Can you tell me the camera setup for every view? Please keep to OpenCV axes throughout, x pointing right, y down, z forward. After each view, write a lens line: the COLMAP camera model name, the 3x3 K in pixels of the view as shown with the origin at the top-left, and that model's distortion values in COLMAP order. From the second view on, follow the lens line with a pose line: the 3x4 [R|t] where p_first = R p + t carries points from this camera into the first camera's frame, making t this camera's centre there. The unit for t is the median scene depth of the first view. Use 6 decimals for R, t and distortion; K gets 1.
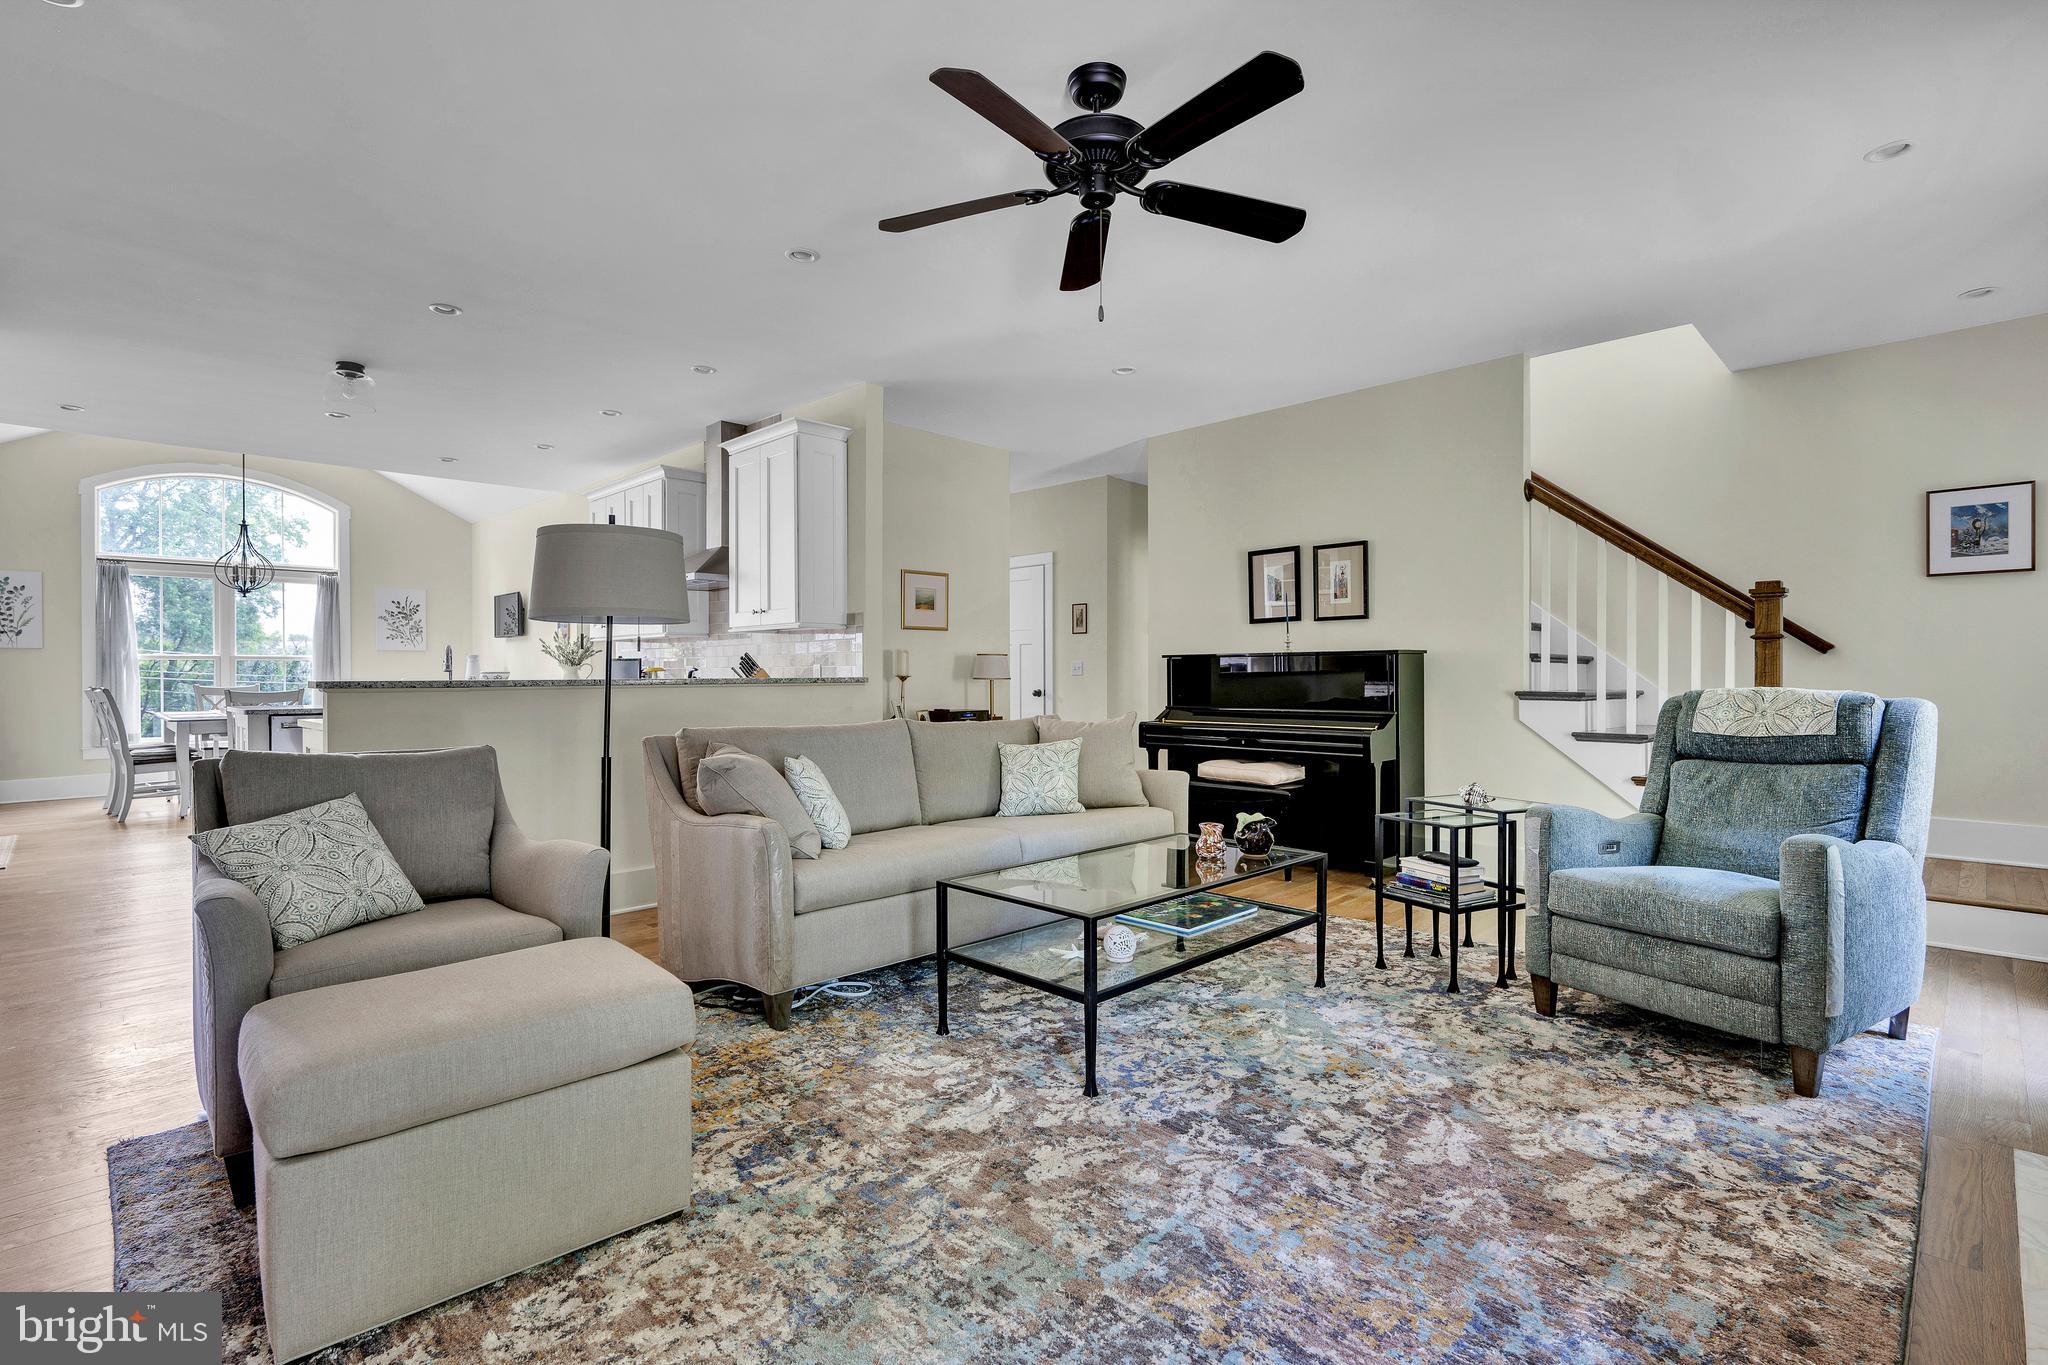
lens RADIAL K [[928.7, 0, 1024.0], [0, 928.7, 682.5], [0, 0, 1]] dist [0.001182, 0.000472]
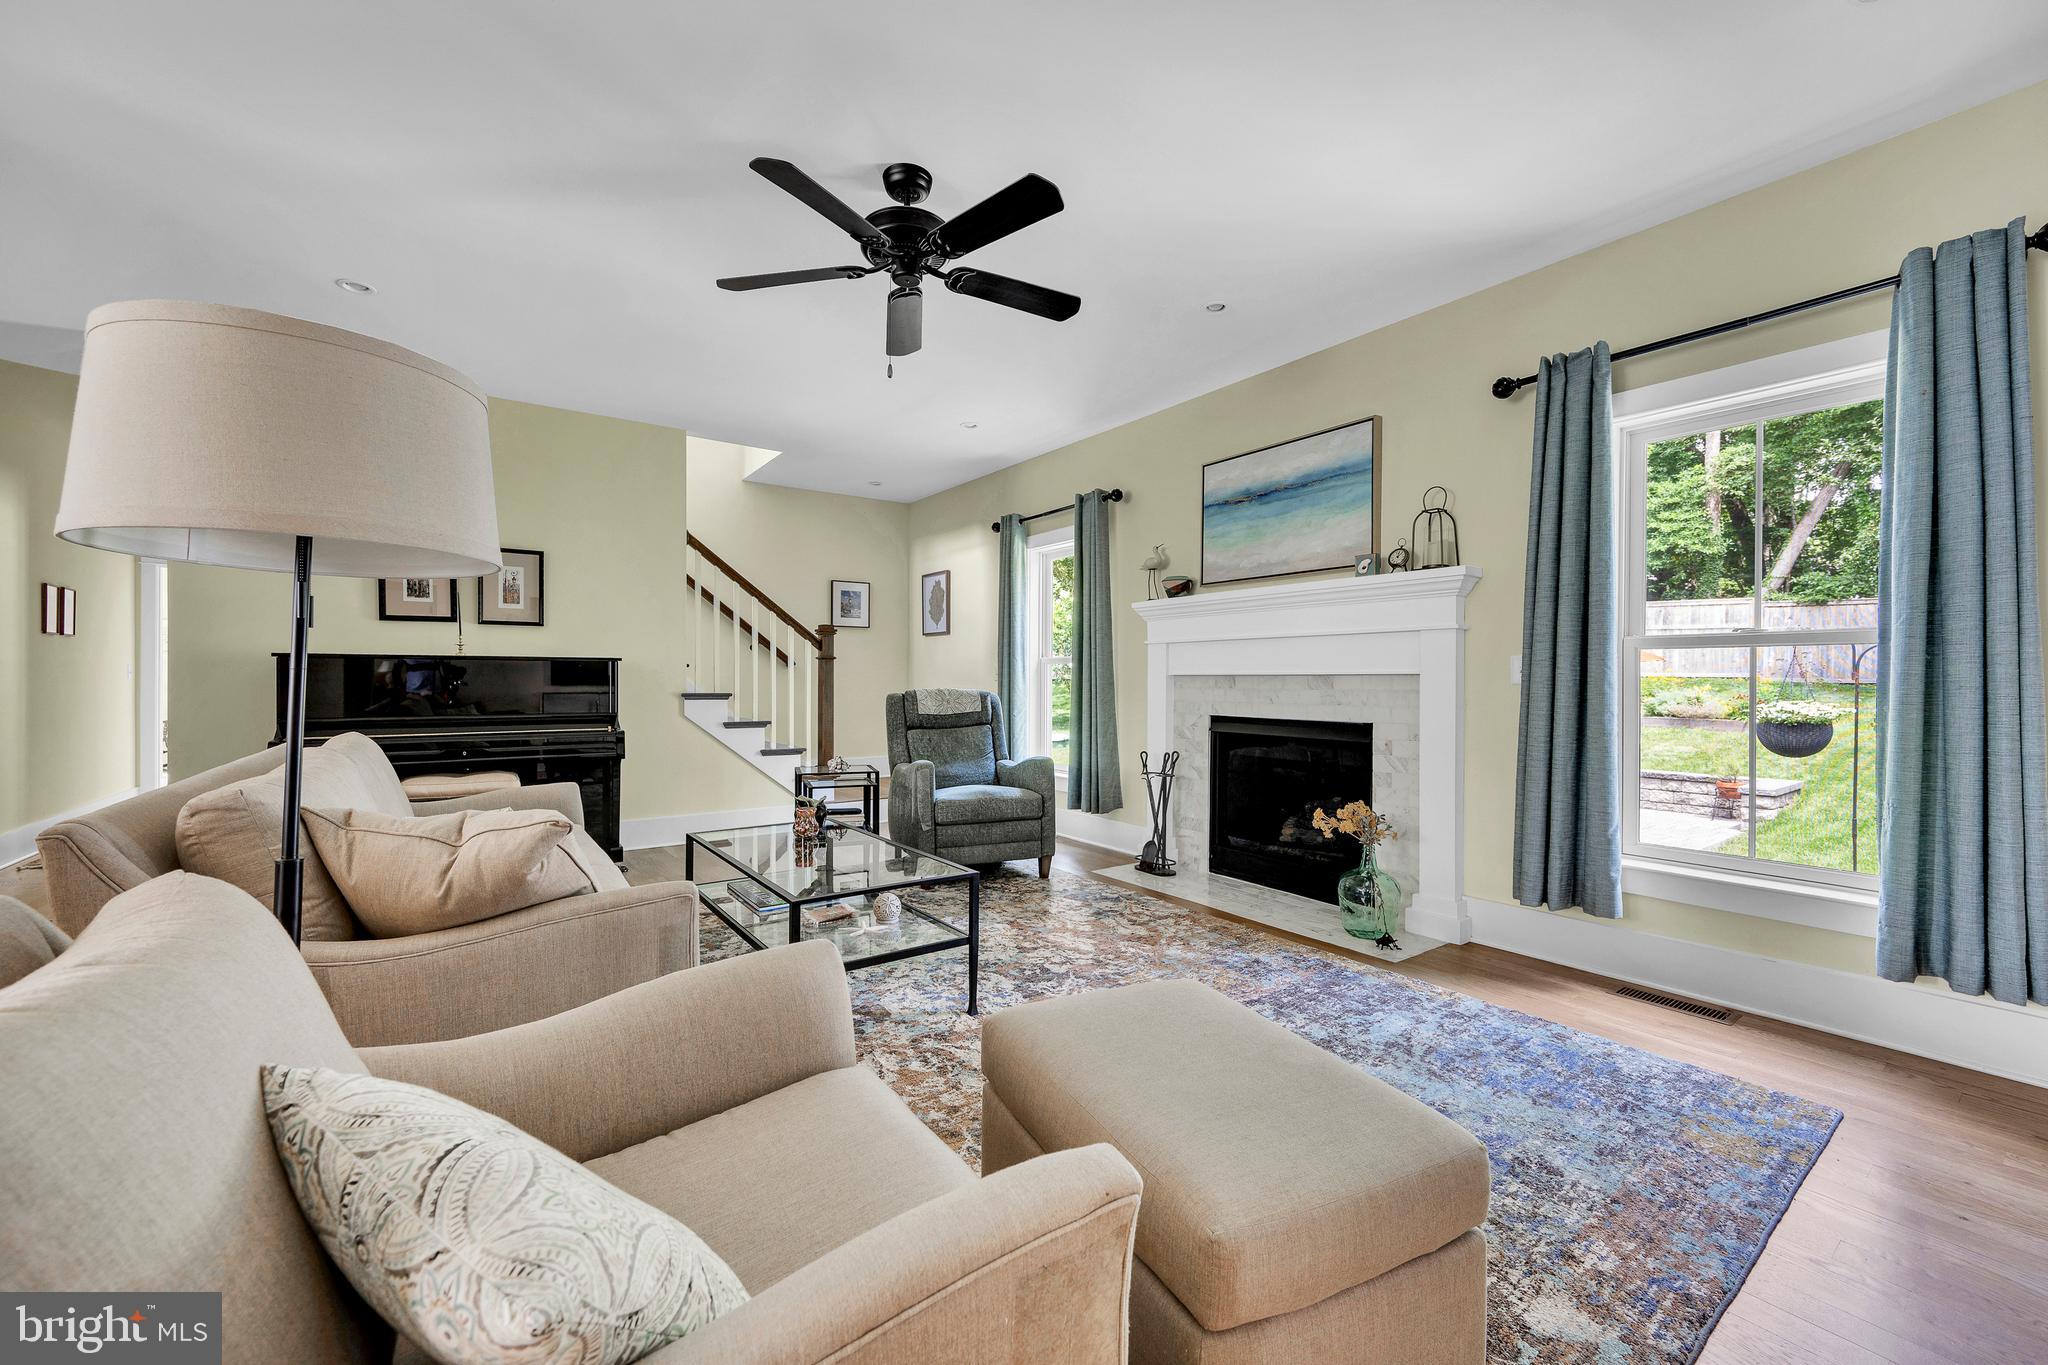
lens RADIAL K [[819.8, 0, 989.1], [0, 819.8, 676.9], [0, 0, 1]] dist [0.035839, 0.000132]
pose [[0.181773, 0.002485, 0.983337, -0.967967], [0.003440, 0.999989, -0.003163, -0.014544], [-0.983335, 0.003957, 0.181762, 0.715807]]
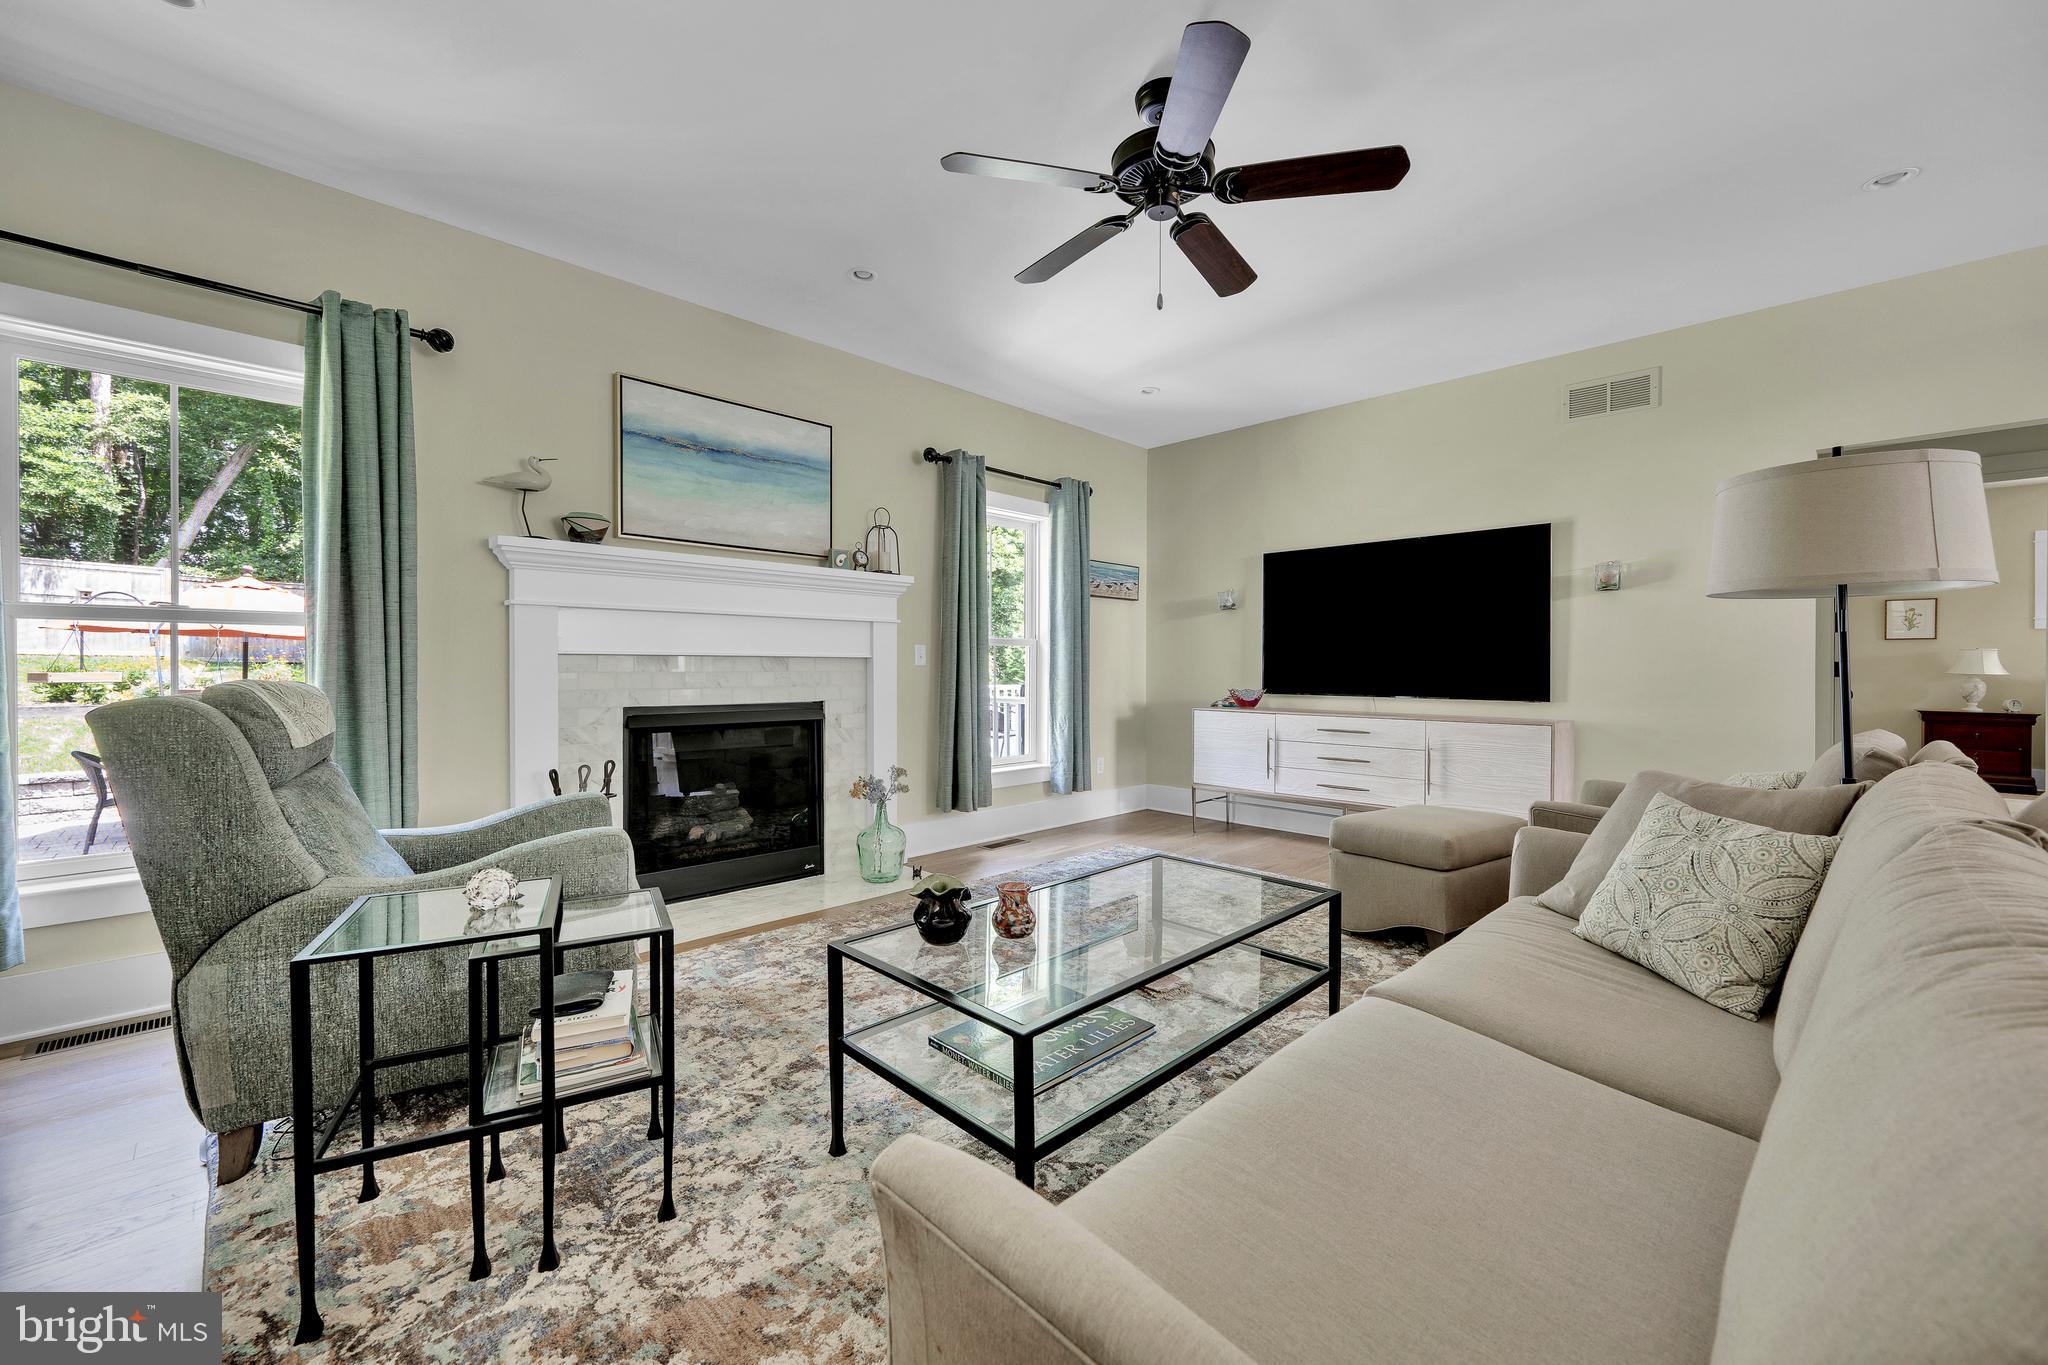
lens RADIAL K [[818.6, 0, 1024.0], [0, 818.6, 682.5], [0, 0, 1]] dist [0.000552, 0.000166]
pose [[-0.999908, -0.008283, -0.010723, 0.249642], [-0.008576, 0.999585, 0.027511, -0.019570], [0.010490, 0.027601, -0.999564, 1.952225]]
